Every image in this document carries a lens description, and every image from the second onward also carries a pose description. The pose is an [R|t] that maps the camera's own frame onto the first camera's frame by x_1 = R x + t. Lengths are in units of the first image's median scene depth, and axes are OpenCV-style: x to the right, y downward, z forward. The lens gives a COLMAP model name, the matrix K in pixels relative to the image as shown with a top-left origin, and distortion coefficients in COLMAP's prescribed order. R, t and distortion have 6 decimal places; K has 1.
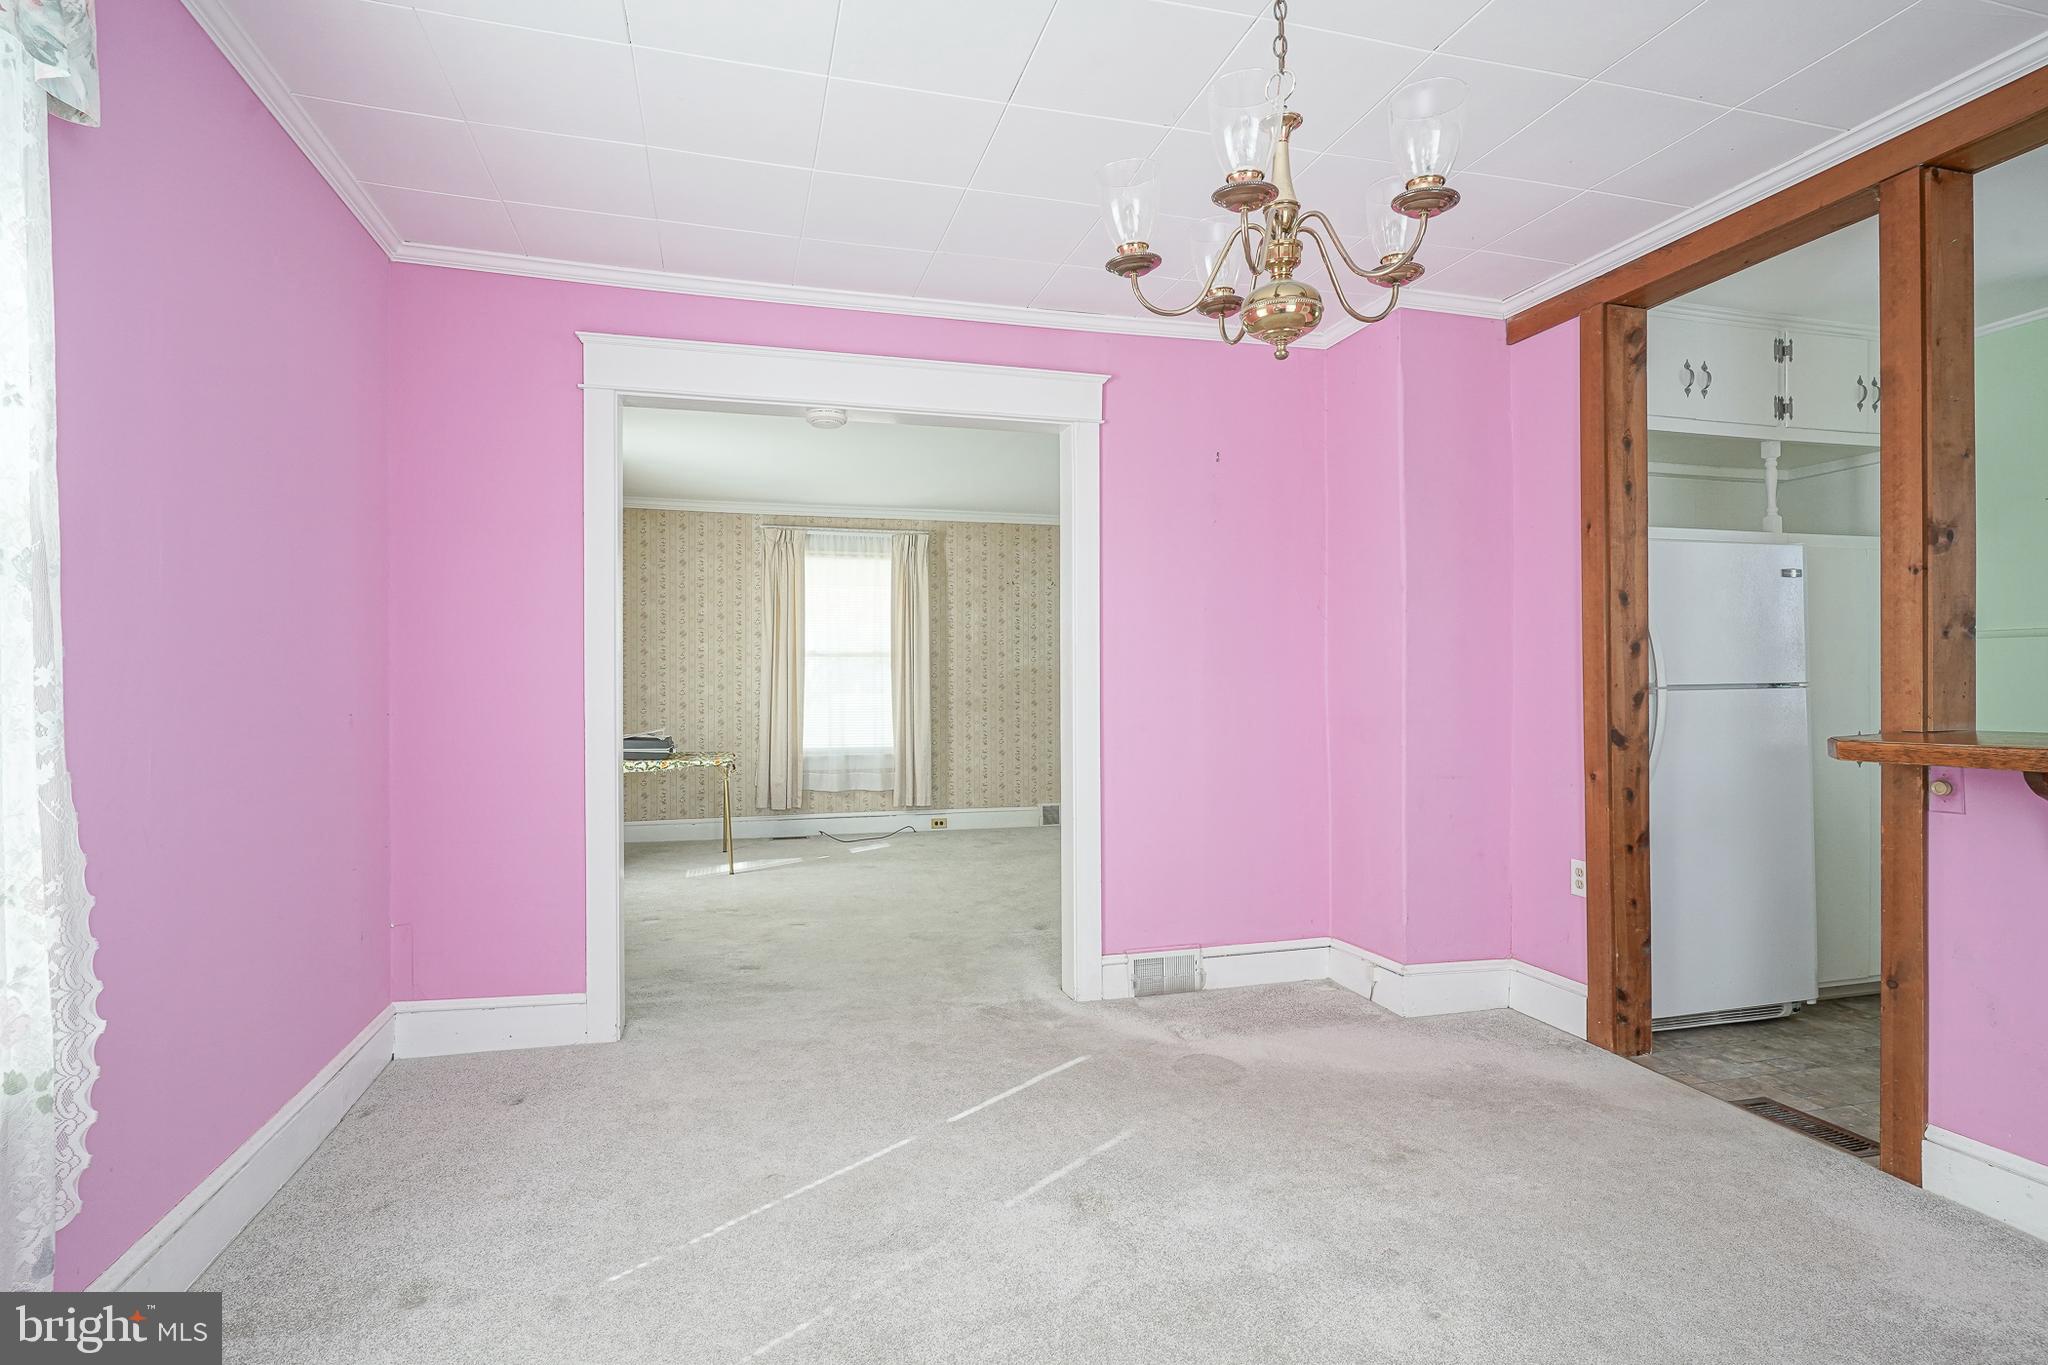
lens RADIAL K [[981.9, 0, 1058.2], [0, 981.9, 659.0], [0, 0, 1]] dist [-0.000333, 0.017373]
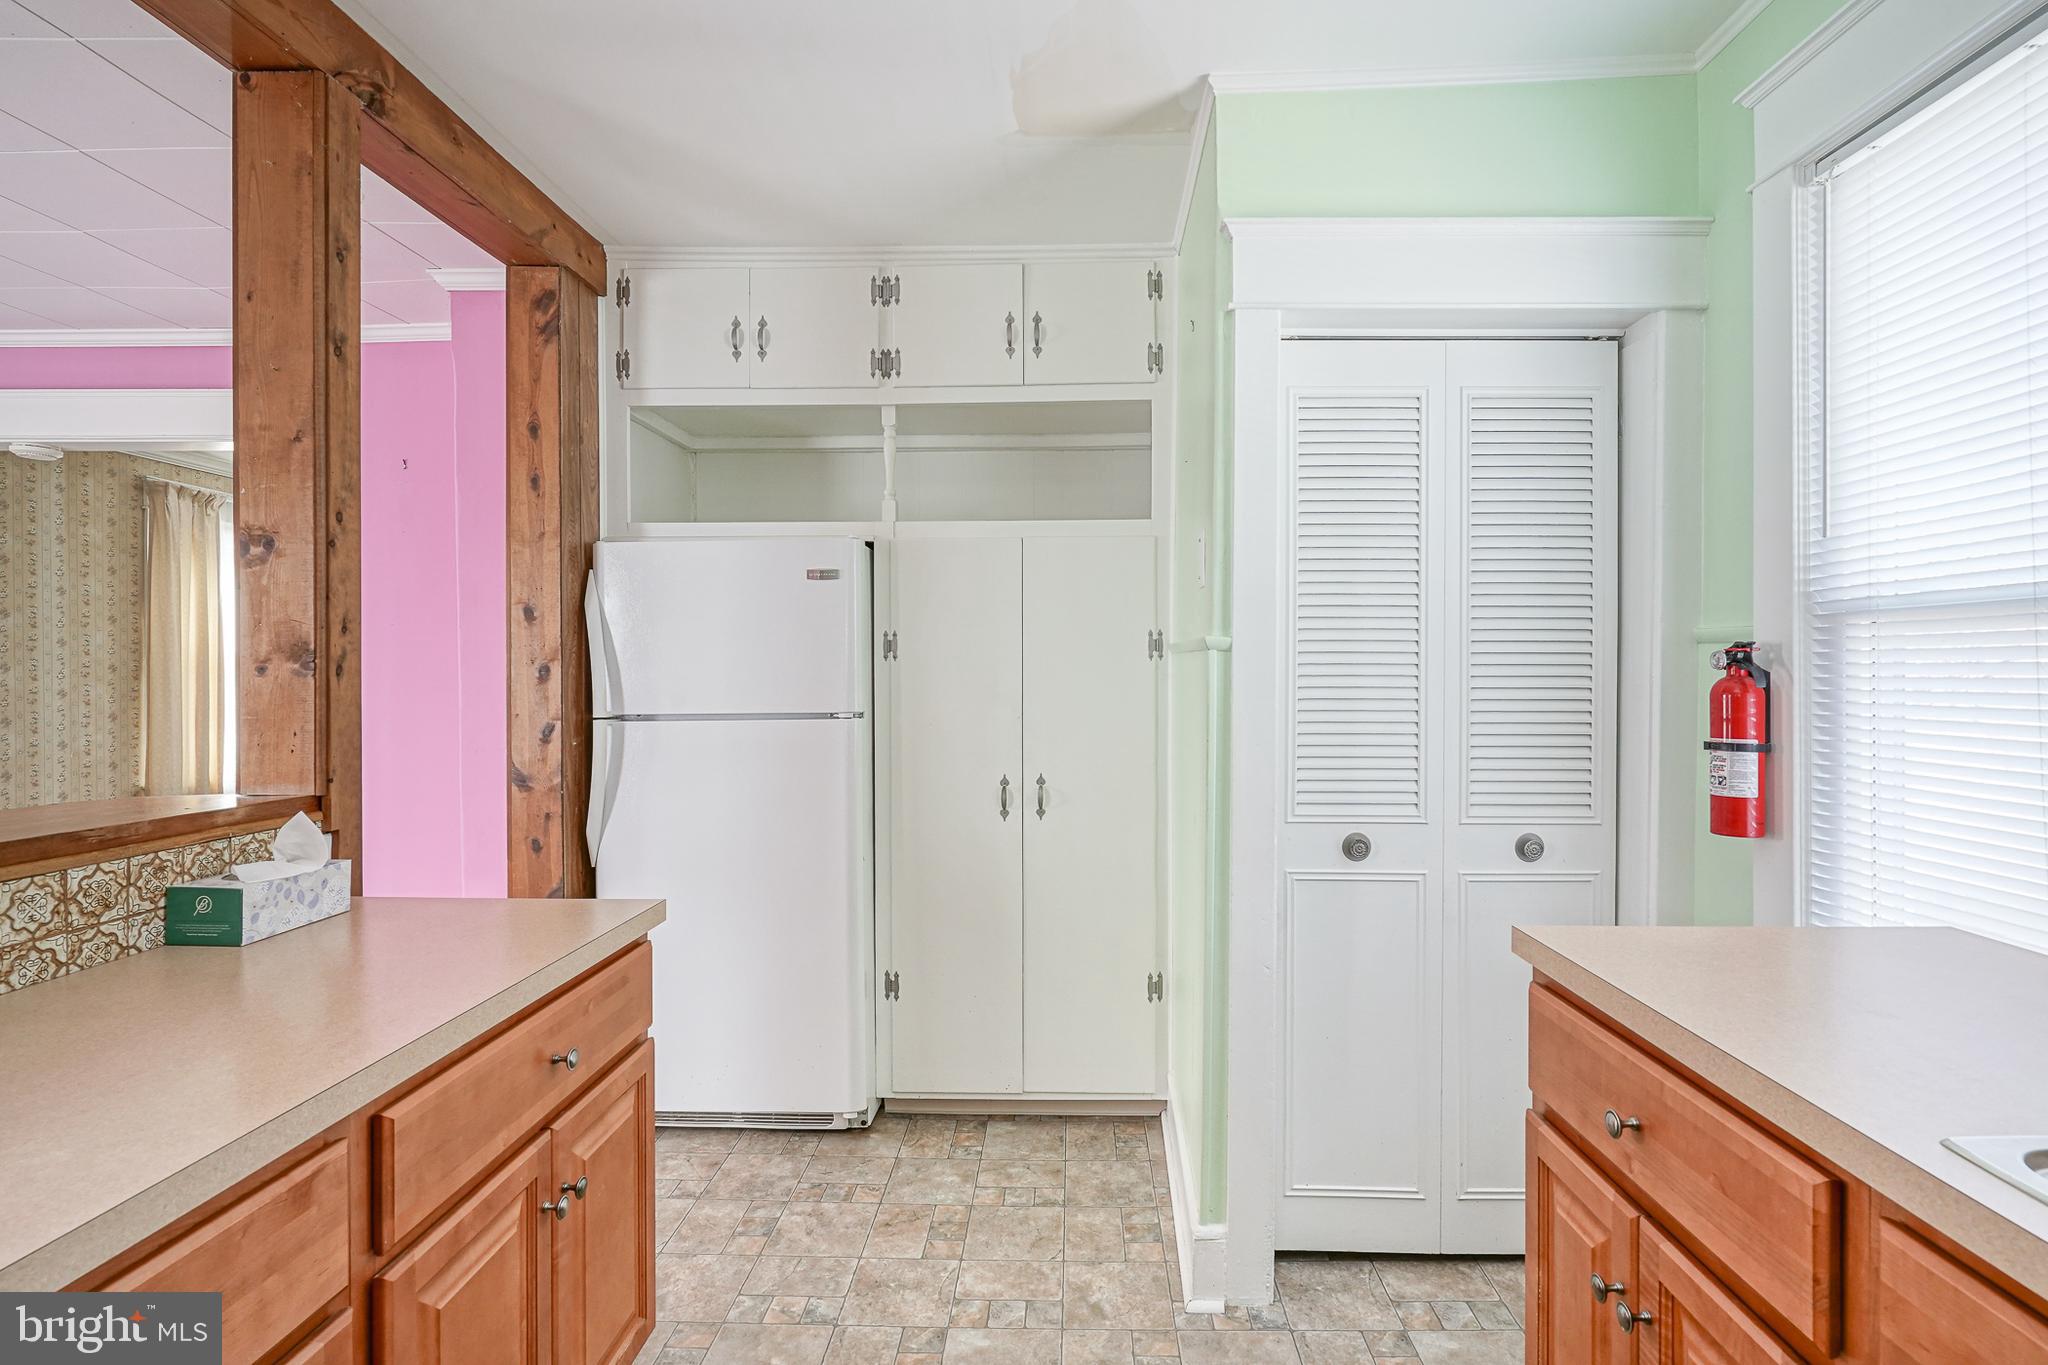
lens RADIAL K [[981.9, 0, 1058.2], [0, 981.9, 659.0], [0, 0, 1]] dist [-0.000333, 0.017373]
pose [[0.947899, 0.000047, -0.318570, 1.230098], [0.003838, 0.999926, 0.011568, -0.028805], [0.318547, -0.012188, 0.947829, 0.328660]]
